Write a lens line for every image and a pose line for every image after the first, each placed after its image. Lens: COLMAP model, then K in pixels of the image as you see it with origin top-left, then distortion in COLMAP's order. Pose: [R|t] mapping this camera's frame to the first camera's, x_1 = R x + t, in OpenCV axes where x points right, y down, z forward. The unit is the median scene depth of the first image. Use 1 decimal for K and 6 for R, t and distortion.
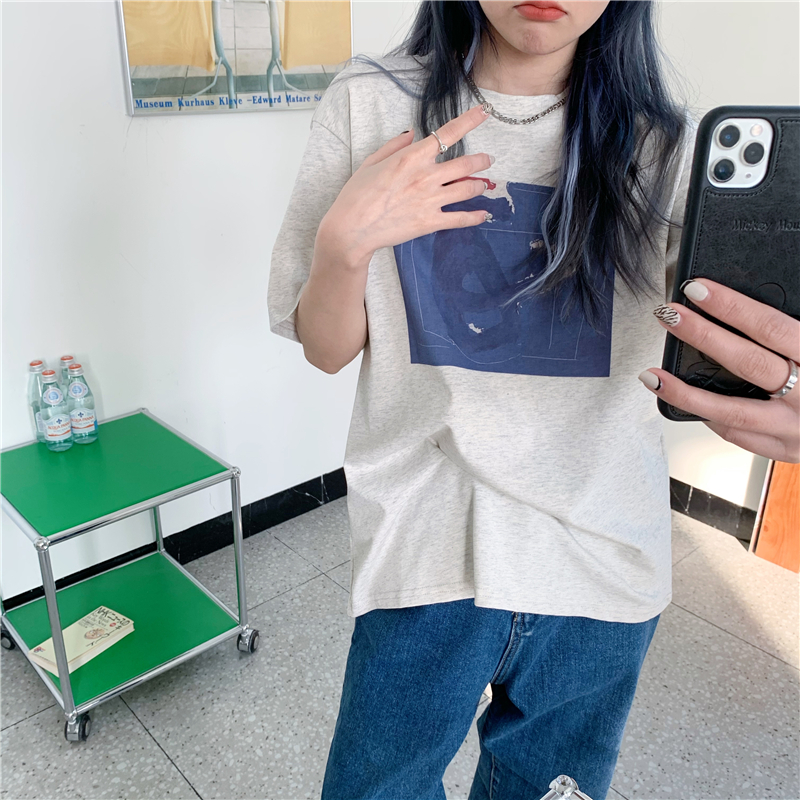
lens RADIAL K [[820.1, 0, 405.9], [0, 820.1, 394.1], [0, 0, 1]] dist [-0.001768, 0.000000]
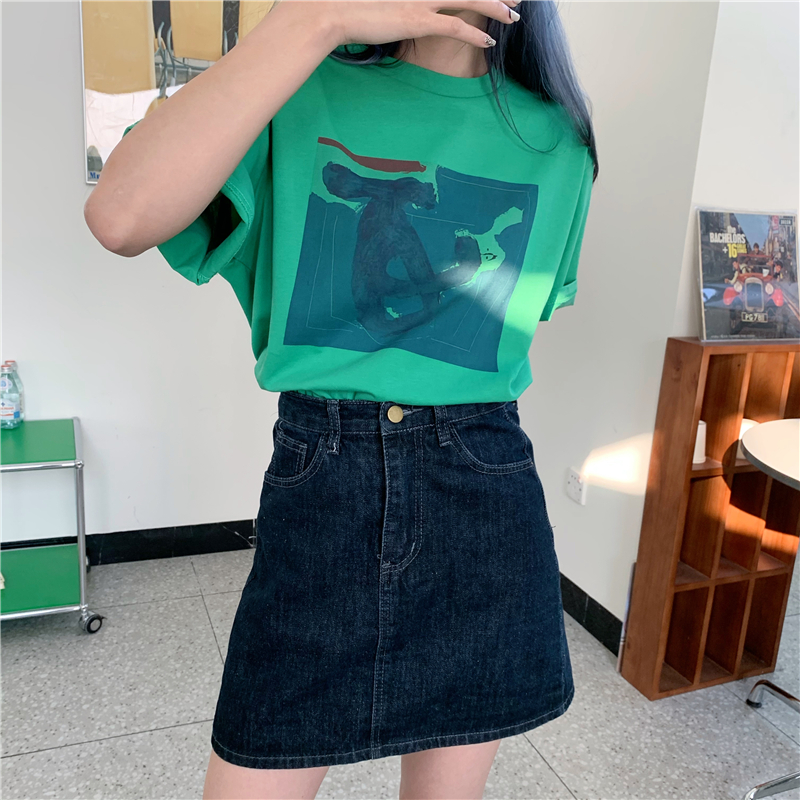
lens RADIAL K [[820.1, 0, 410.2], [0, 820.1, 404.9], [0, 0, 1]] dist [-0.001768, 0.000000]
pose [[0.937658, 0.125177, -0.324235, 0.581350], [-0.178005, 0.974211, -0.138661, 0.086330], [0.298517, 0.187732, 0.935759, 0.002855]]
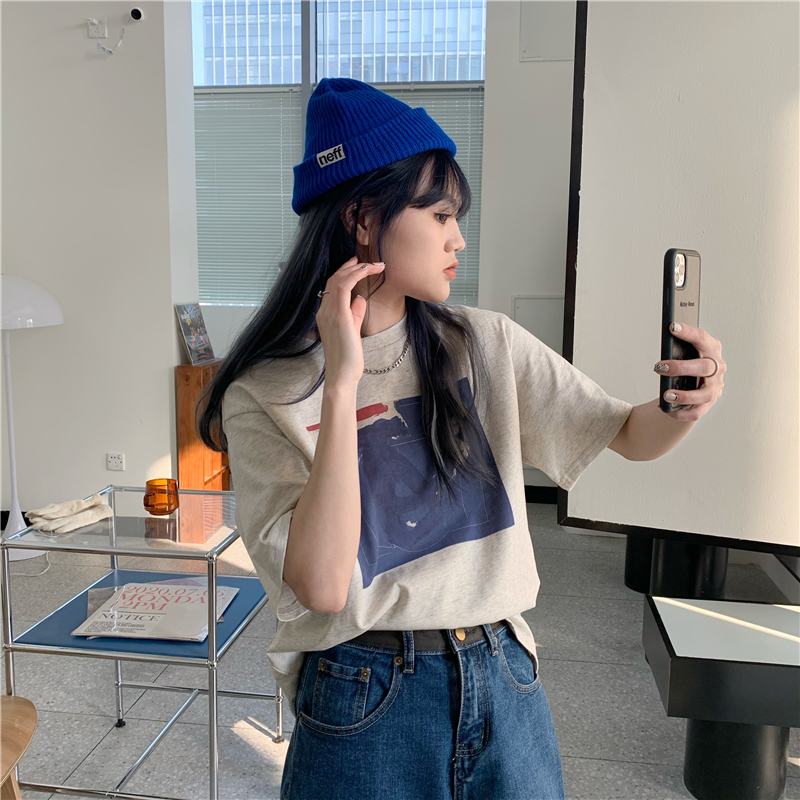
lens RADIAL K [[820.1, 0, 405.5], [0, 820.1, 402.5], [0, 0, 1]] dist [-0.001768, 0.000000]
pose [[0.748810, -0.103321, 0.654682, -0.432055], [0.258677, 0.954996, -0.145153, 0.360489], [-0.610221, 0.278043, 0.741837, -0.882485]]
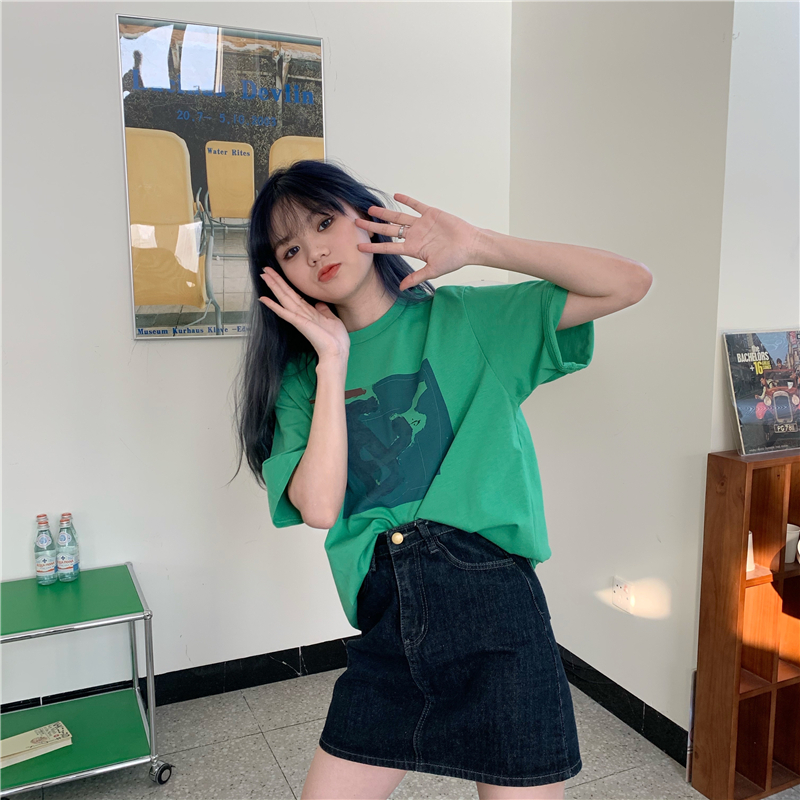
lens RADIAL K [[820.1, 0, 394.3], [0, 820.1, 401.8], [0, 0, 1]] dist [-0.001768, 0.000000]
pose [[0.947547, 0.024470, -0.318678, 0.490075], [-0.105147, 0.965432, -0.238508, 0.039562], [0.301825, 0.259506, 0.917365, -0.094640]]
